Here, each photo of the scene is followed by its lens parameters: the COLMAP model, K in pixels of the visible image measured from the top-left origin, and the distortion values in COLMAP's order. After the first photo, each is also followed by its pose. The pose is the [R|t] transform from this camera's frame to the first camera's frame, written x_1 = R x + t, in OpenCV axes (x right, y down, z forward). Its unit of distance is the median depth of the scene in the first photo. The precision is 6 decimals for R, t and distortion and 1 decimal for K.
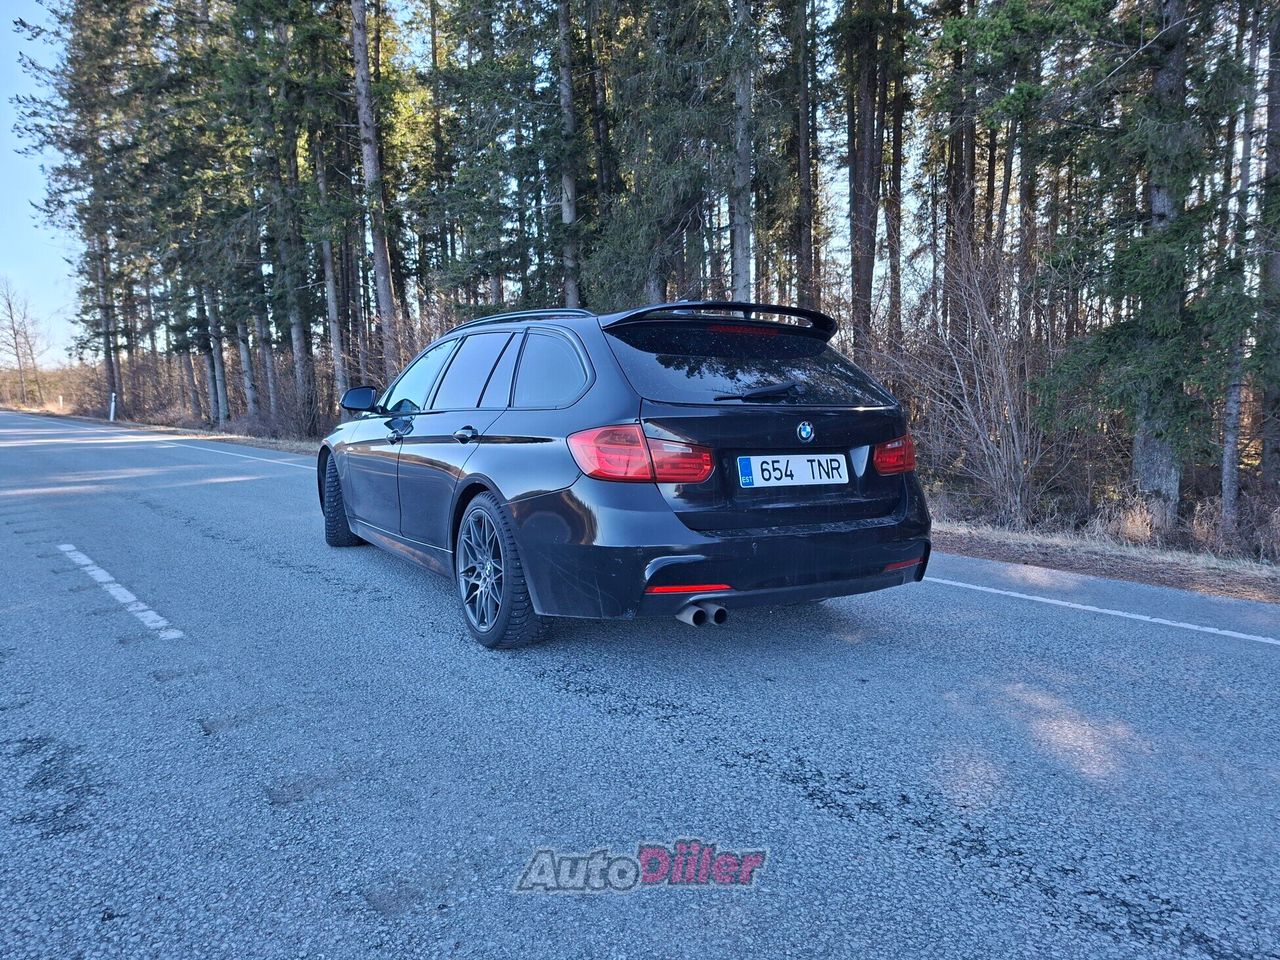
lens RADIAL K [[896.7, 0, 654.9], [0, 896.7, 489.1], [0, 0, 1]] dist [0.053703, -0.067675]
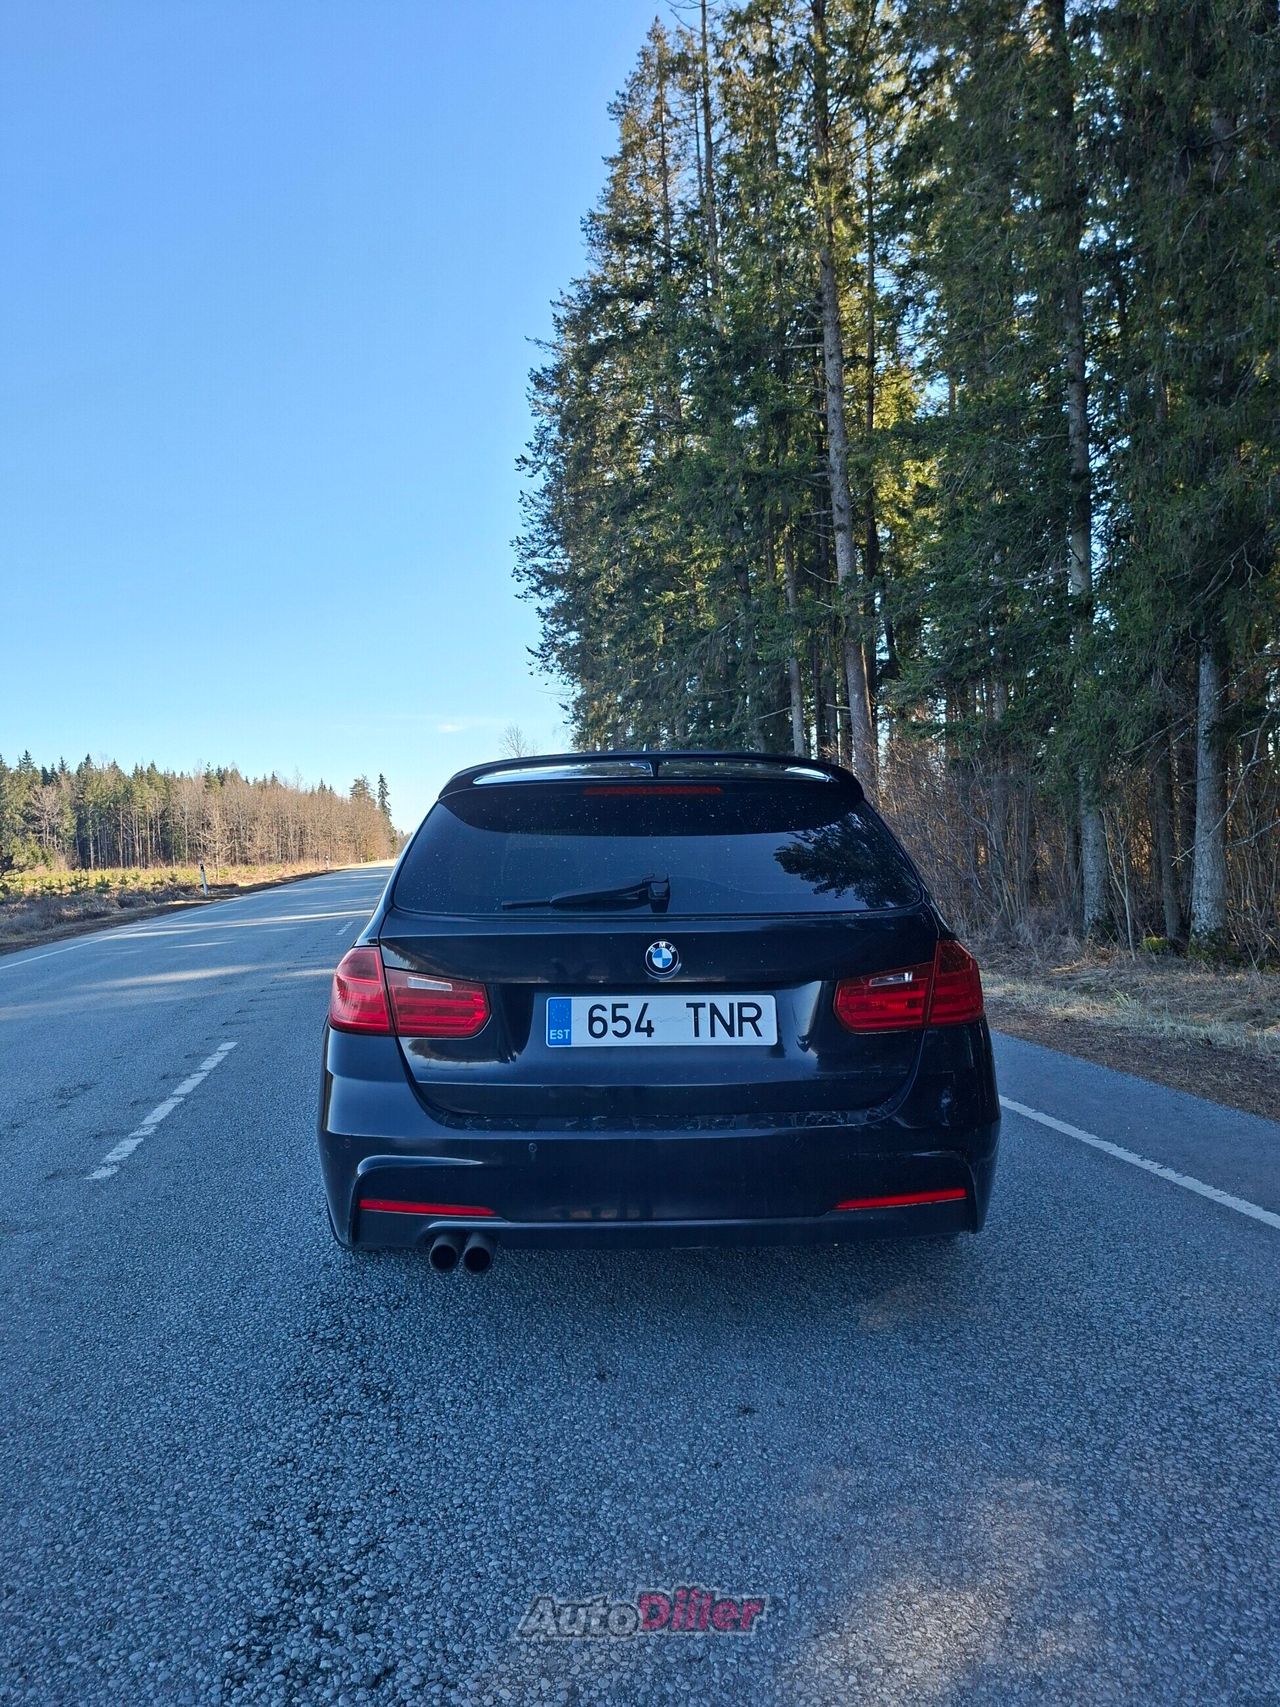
lens RADIAL K [[1195.8, 0, 625.4], [0, 1195.8, 853.1], [0, 0, 1]] dist [0.053703, -0.067675]
pose [[0.853770, -0.020605, -0.520243, 0.164998], [-0.027541, 0.996030, -0.084647, -0.019168], [0.519922, 0.086597, 0.849813, 0.087148]]
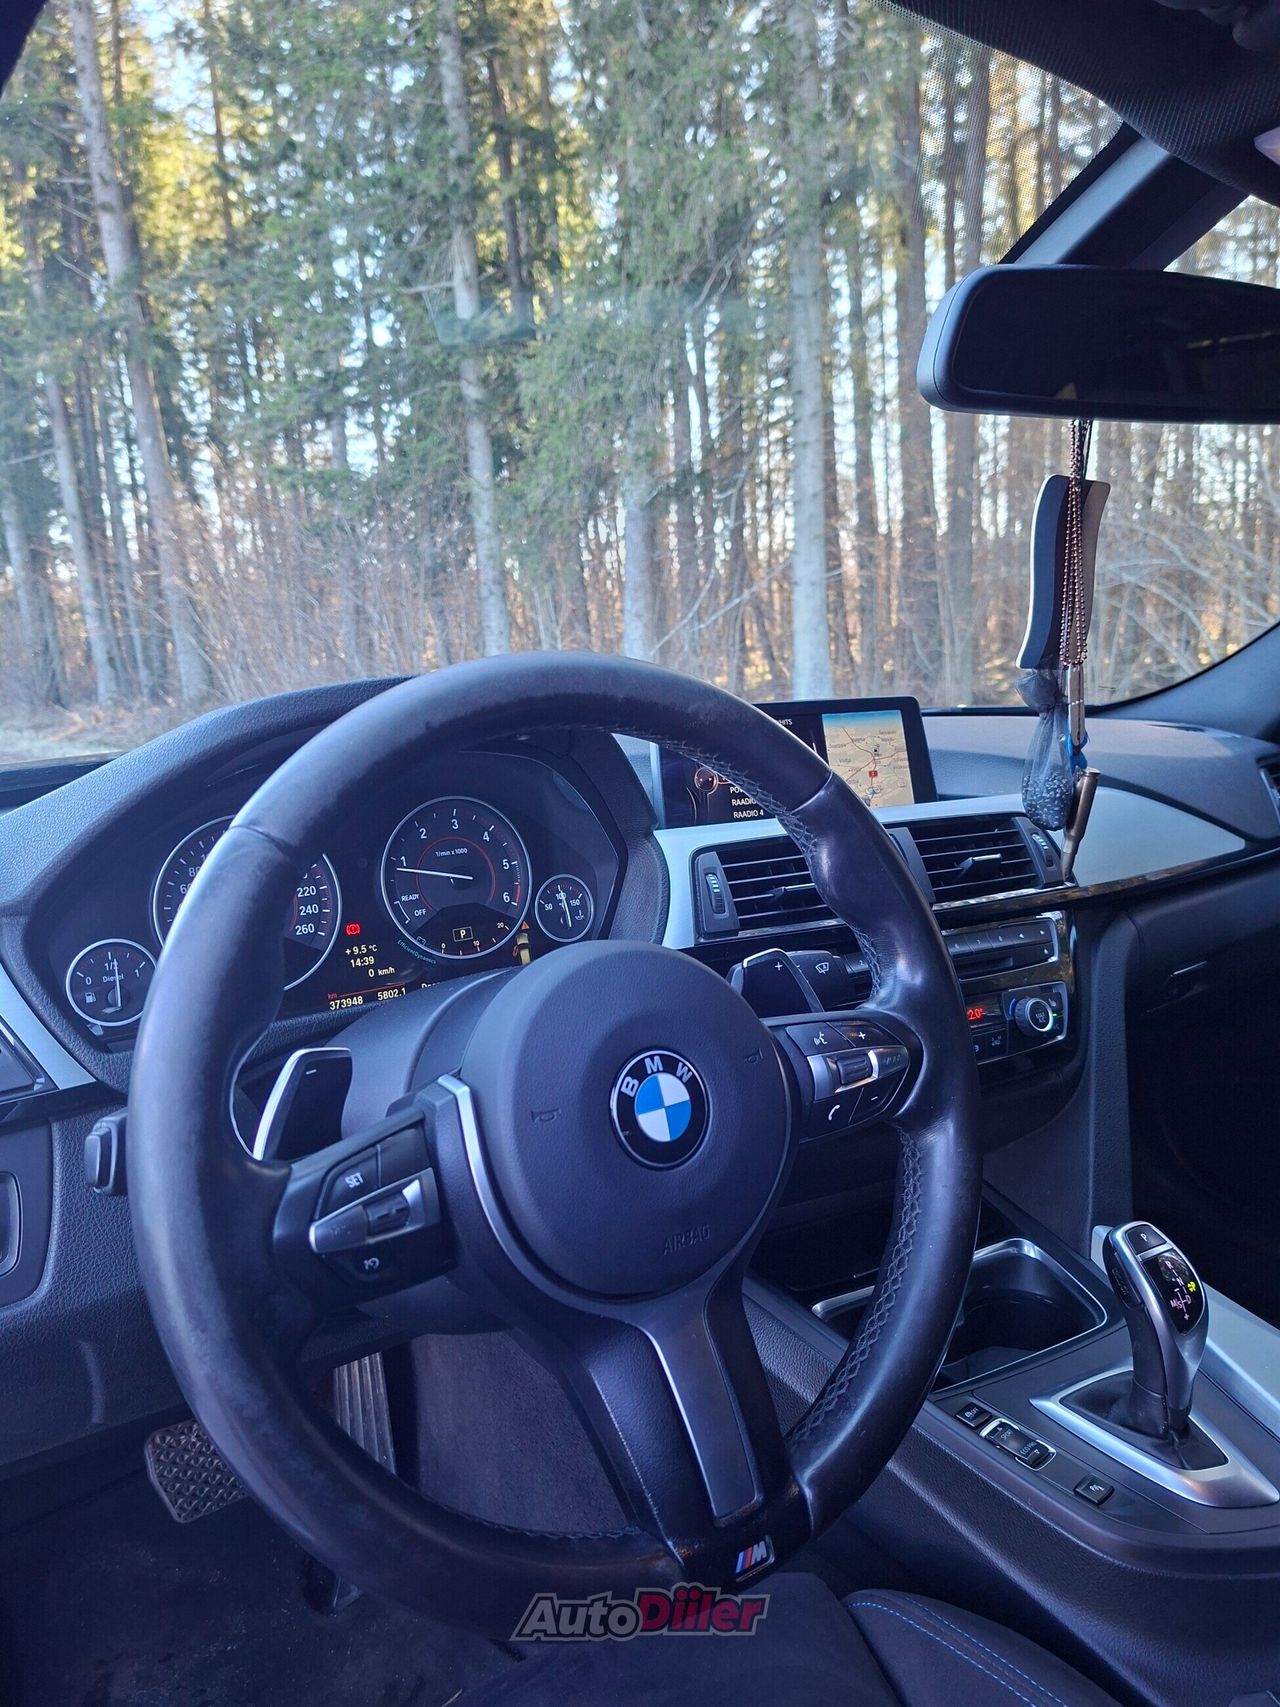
lens RADIAL K [[1195.8, 0, 629.1], [0, 1195.8, 854.7], [0, 0, 1]] dist [0.053703, -0.067675]
pose [[0.997597, -0.042459, 0.054752, -0.097297], [0.037634, 0.995556, 0.086329, -0.041441], [-0.058174, -0.084061, 0.994761, 0.405310]]
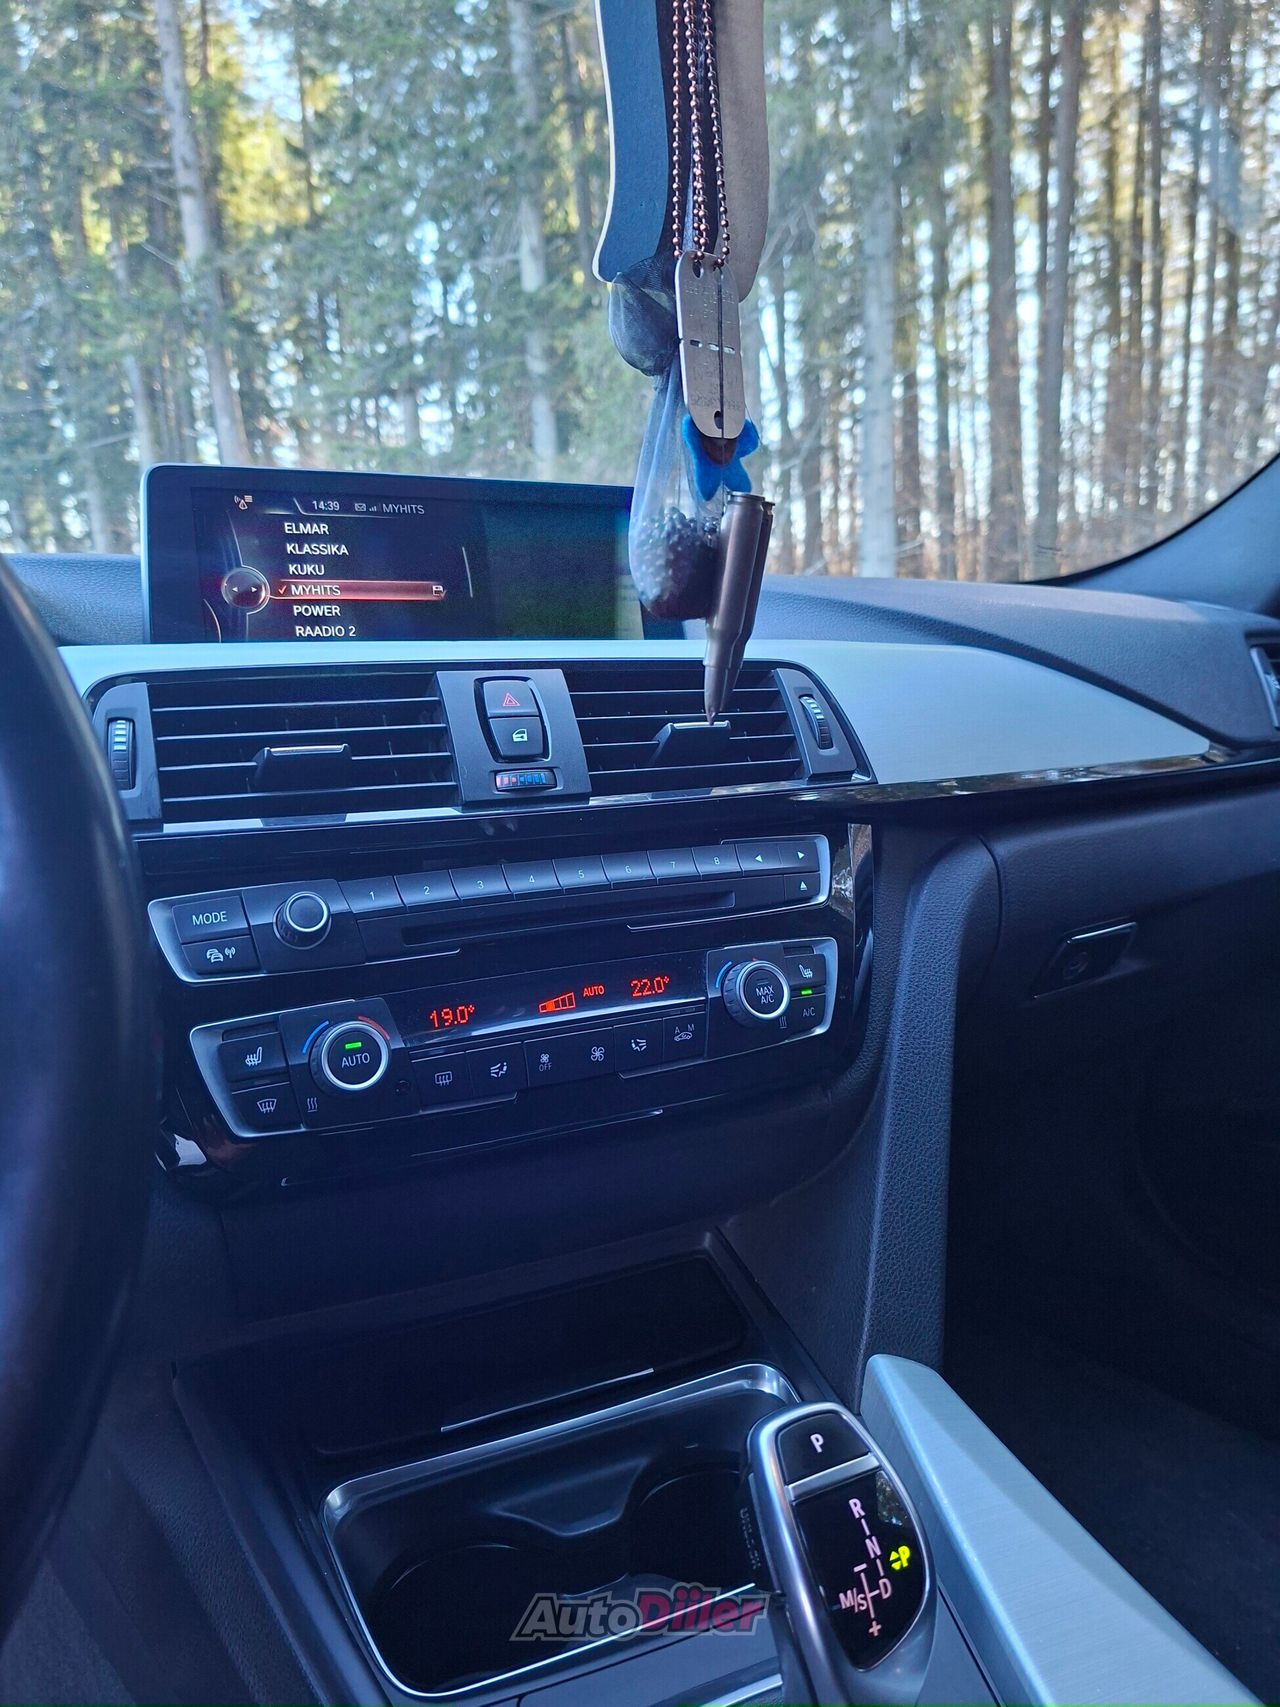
lens RADIAL K [[1195.8, 0, 619.4], [0, 1195.8, 848.7], [0, 0, 1]] dist [0.053703, -0.067675]
pose [[0.999534, -0.024405, -0.018328, -0.072102], [0.025947, 0.995677, 0.089191, -0.033041], [0.016072, -0.089625, 0.995846, 0.435306]]
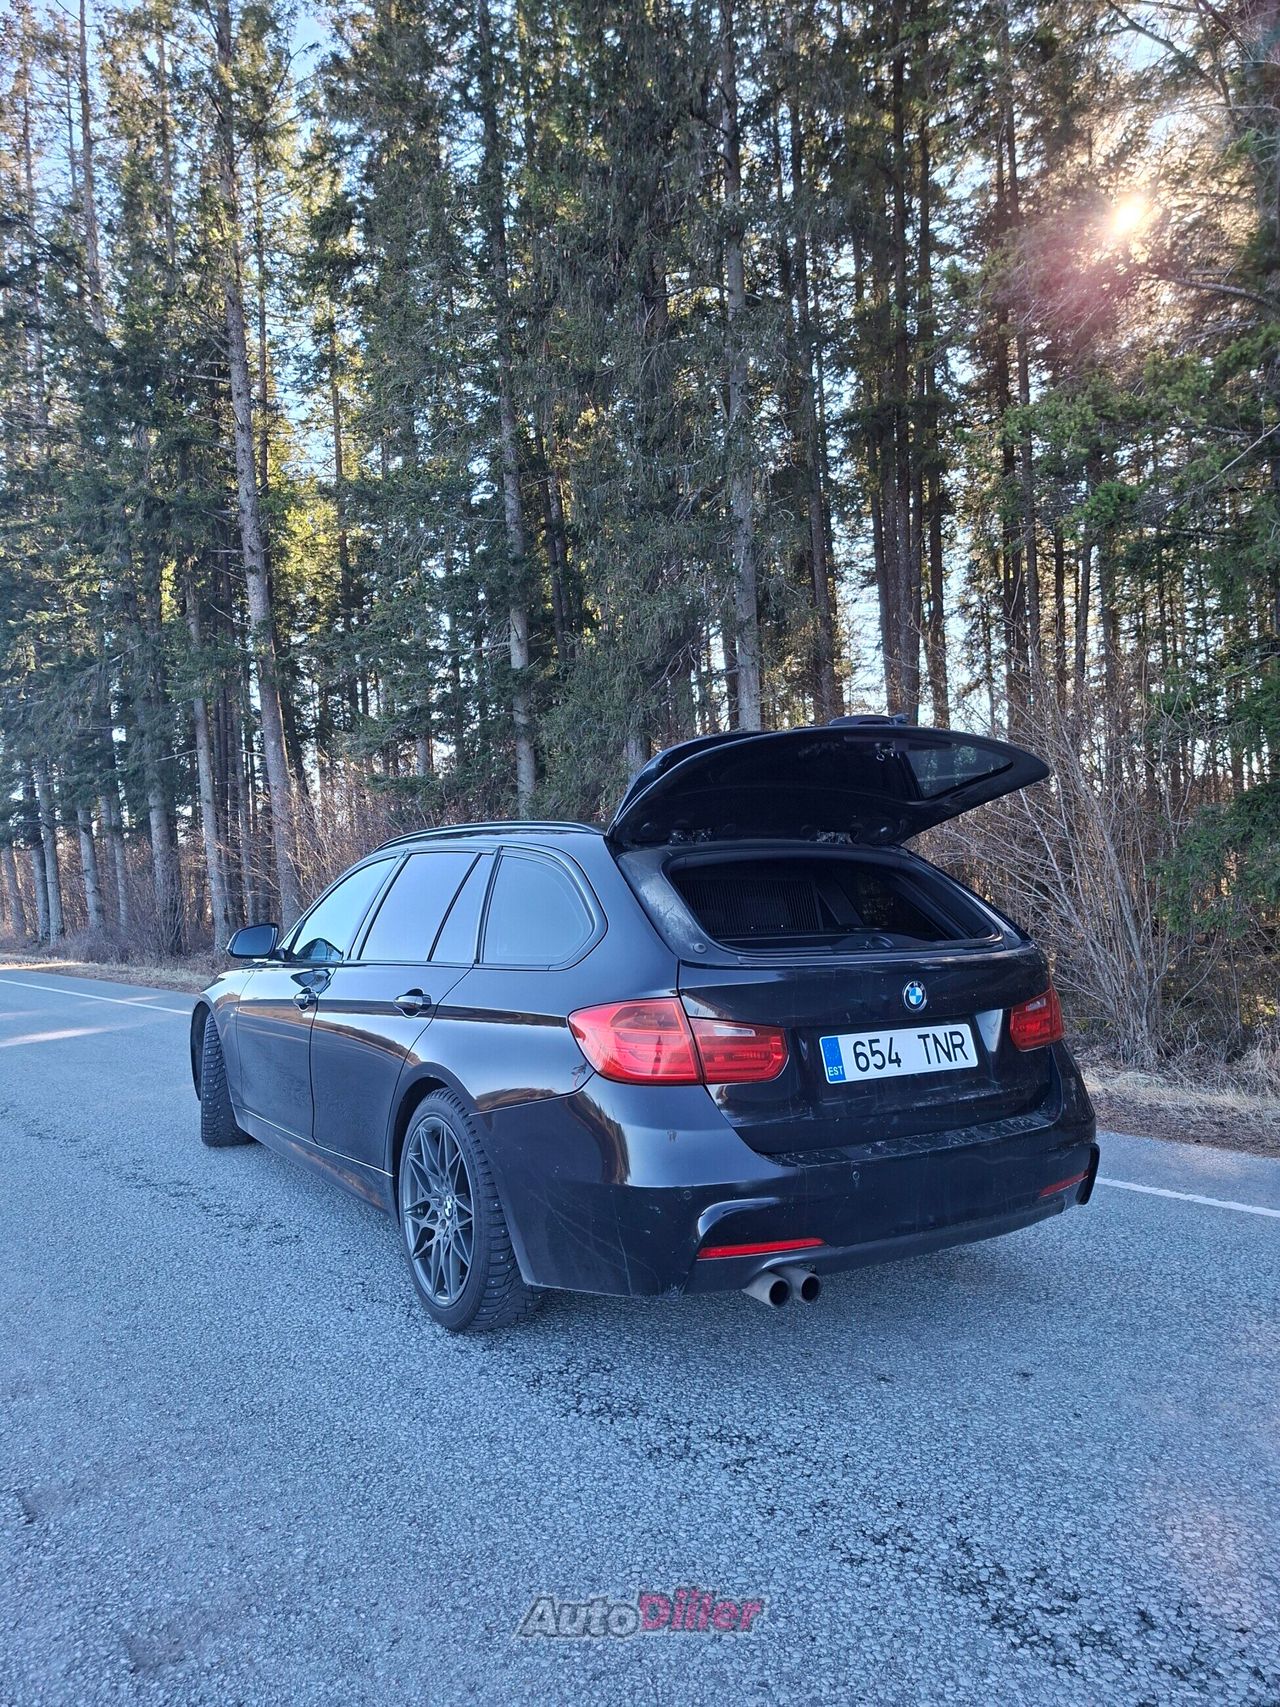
lens RADIAL K [[1195.8, 0, 637.4], [0, 1195.8, 862.0], [0, 0, 1]] dist [0.053703, -0.067675]
pose [[0.999593, -0.027631, 0.007111, -0.013951], [0.028281, 0.992514, -0.118810, -0.018337], [-0.003775, 0.118962, 0.992892, 0.023089]]
